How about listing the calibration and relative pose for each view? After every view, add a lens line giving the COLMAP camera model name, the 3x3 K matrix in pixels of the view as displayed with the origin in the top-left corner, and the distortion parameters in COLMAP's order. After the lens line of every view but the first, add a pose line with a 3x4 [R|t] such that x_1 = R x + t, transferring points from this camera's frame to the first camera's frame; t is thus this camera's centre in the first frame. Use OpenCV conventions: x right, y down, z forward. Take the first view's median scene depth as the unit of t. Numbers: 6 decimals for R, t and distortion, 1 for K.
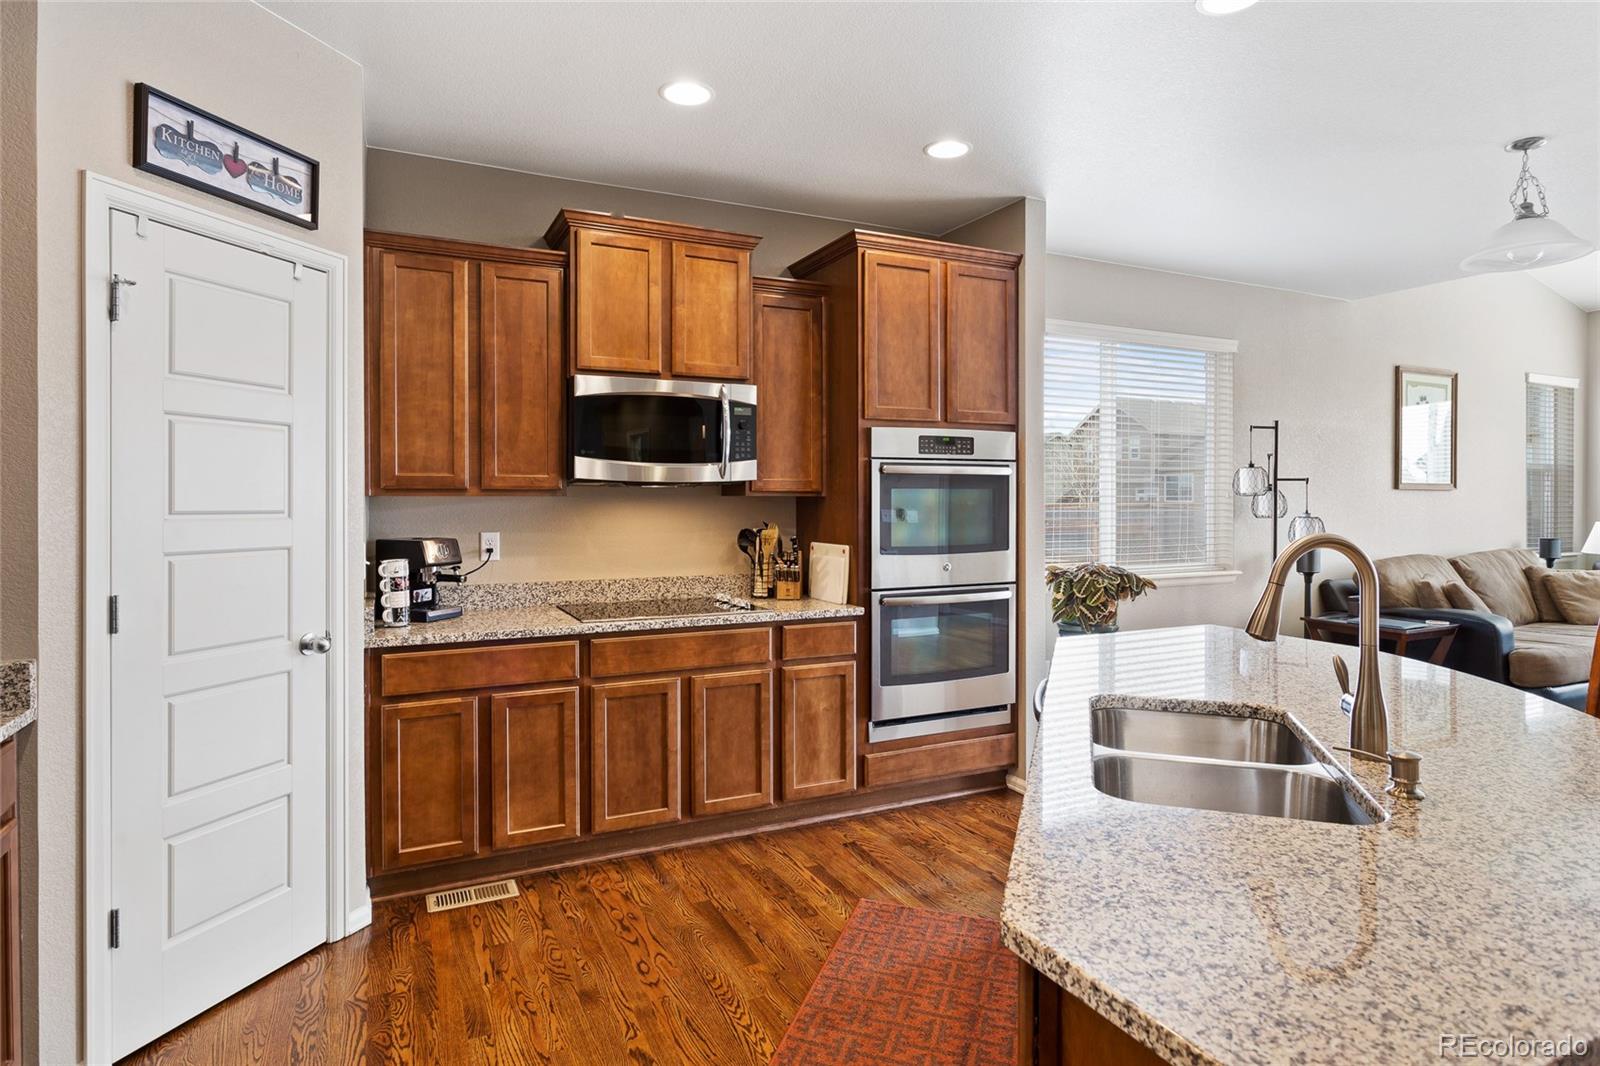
lens RADIAL K [[870.1, 0, 769.5], [0, 870.1, 506.2], [0, 0, 1]] dist [-0.010697, 0.001924]
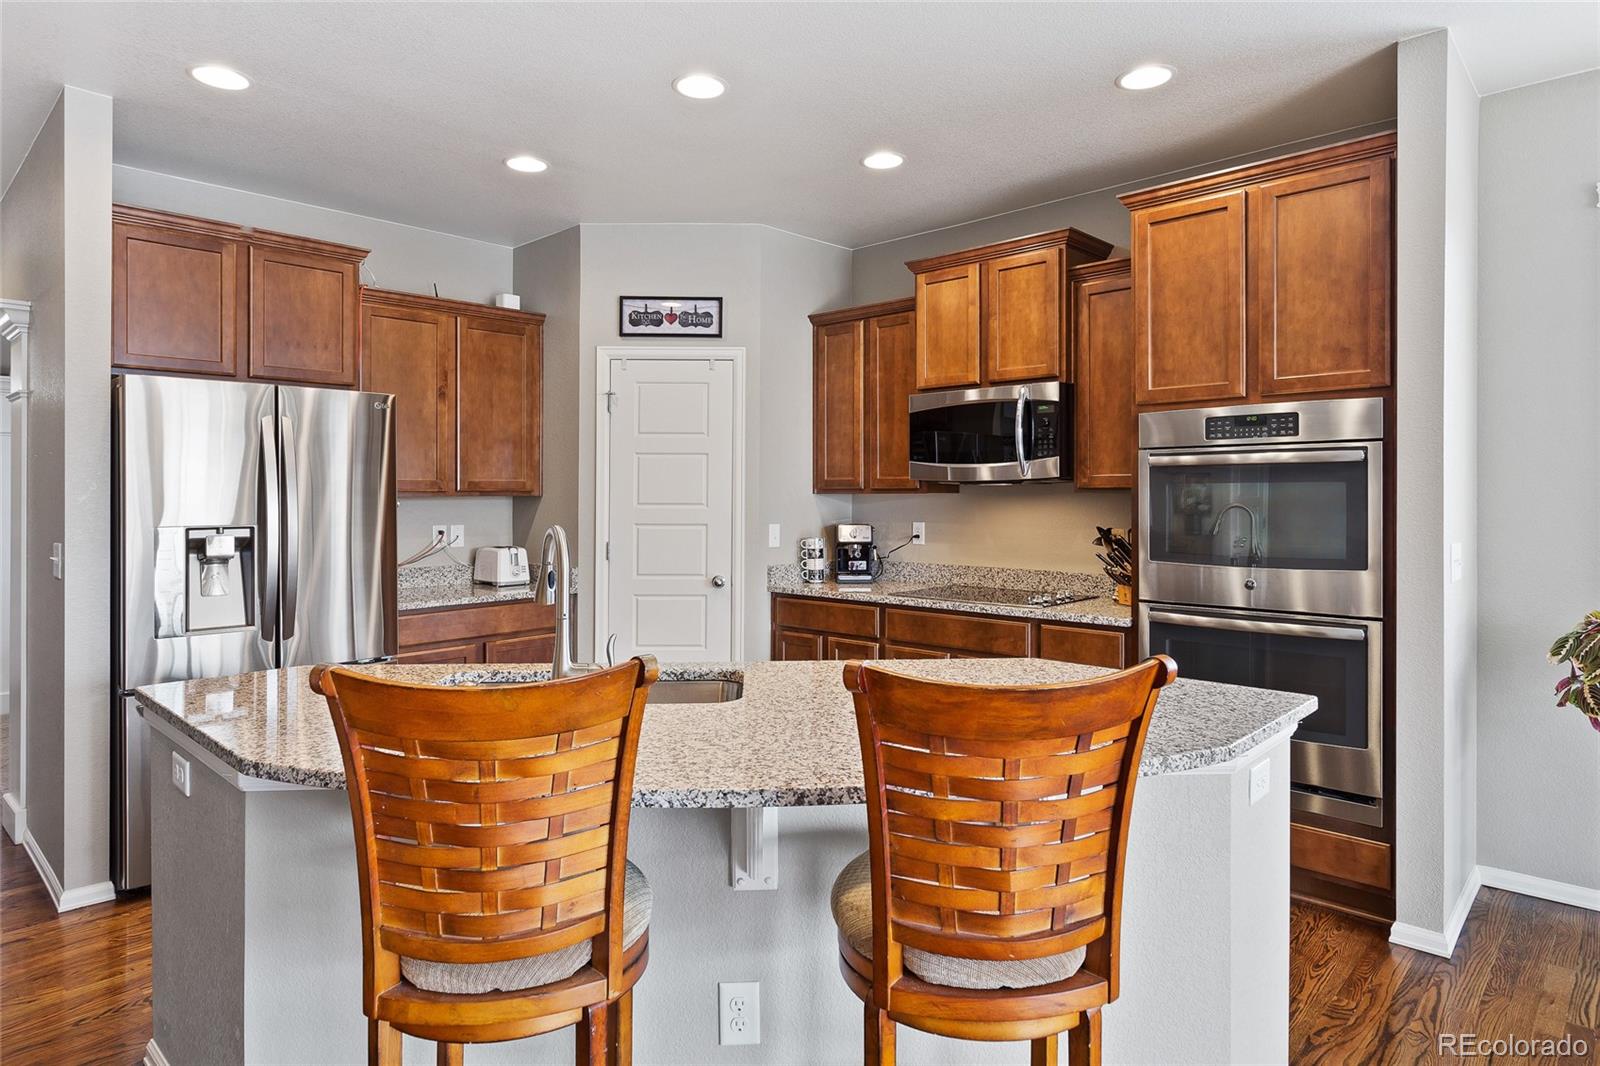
lens RADIAL K [[870.1, 0, 771.9], [0, 870.1, 495.0], [0, 0, 1]] dist [-0.010697, 0.001924]
pose [[0.372134, -0.000507, -0.928179, 0.790675], [-0.005333, 0.999982, -0.002685, -0.004972], [0.928164, 0.005949, 0.372124, 0.333504]]
